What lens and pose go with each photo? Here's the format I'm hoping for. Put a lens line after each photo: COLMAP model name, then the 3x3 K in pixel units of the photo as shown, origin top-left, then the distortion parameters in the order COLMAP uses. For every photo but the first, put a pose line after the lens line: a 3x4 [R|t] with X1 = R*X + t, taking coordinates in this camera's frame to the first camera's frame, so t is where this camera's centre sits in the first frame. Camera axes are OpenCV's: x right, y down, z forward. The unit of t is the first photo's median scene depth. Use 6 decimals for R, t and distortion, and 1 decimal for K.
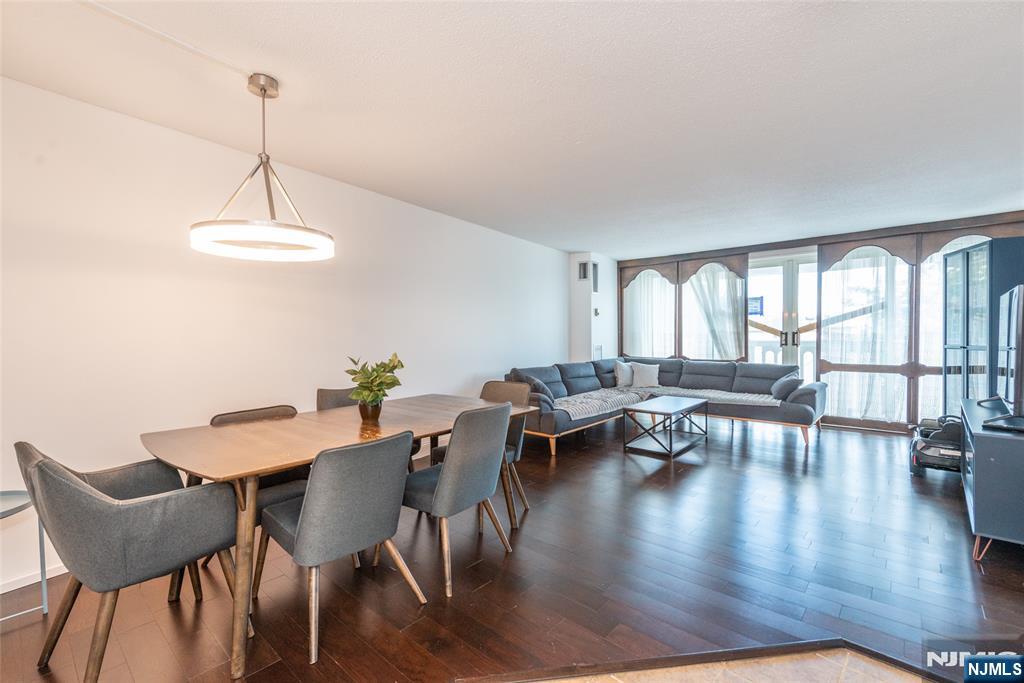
lens RADIAL K [[464.7, 0, 510.3], [0, 464.7, 342.6], [0, 0, 1]] dist [-0.000093, 0.000006]
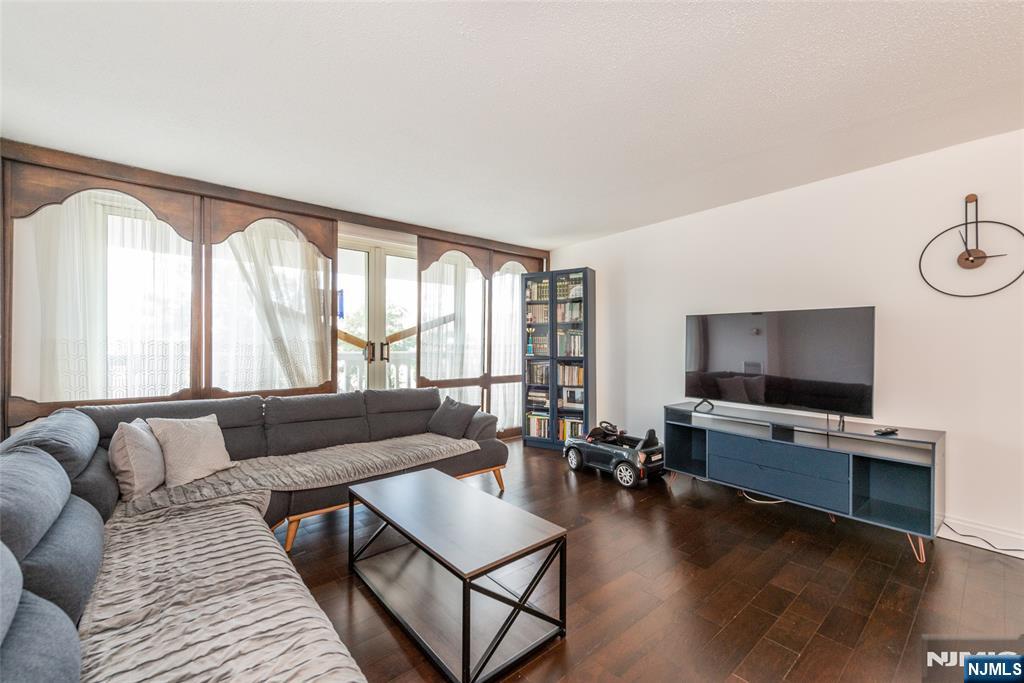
lens RADIAL K [[419.7, 0, 510.5], [0, 419.7, 343.4], [0, 0, 1]] dist [0.002972, 0.000154]
pose [[0.133451, 0.004377, 0.991046, -0.040705], [0.005599, 0.999971, -0.005170, -0.016633], [-0.991040, 0.006239, 0.133423, 0.682569]]
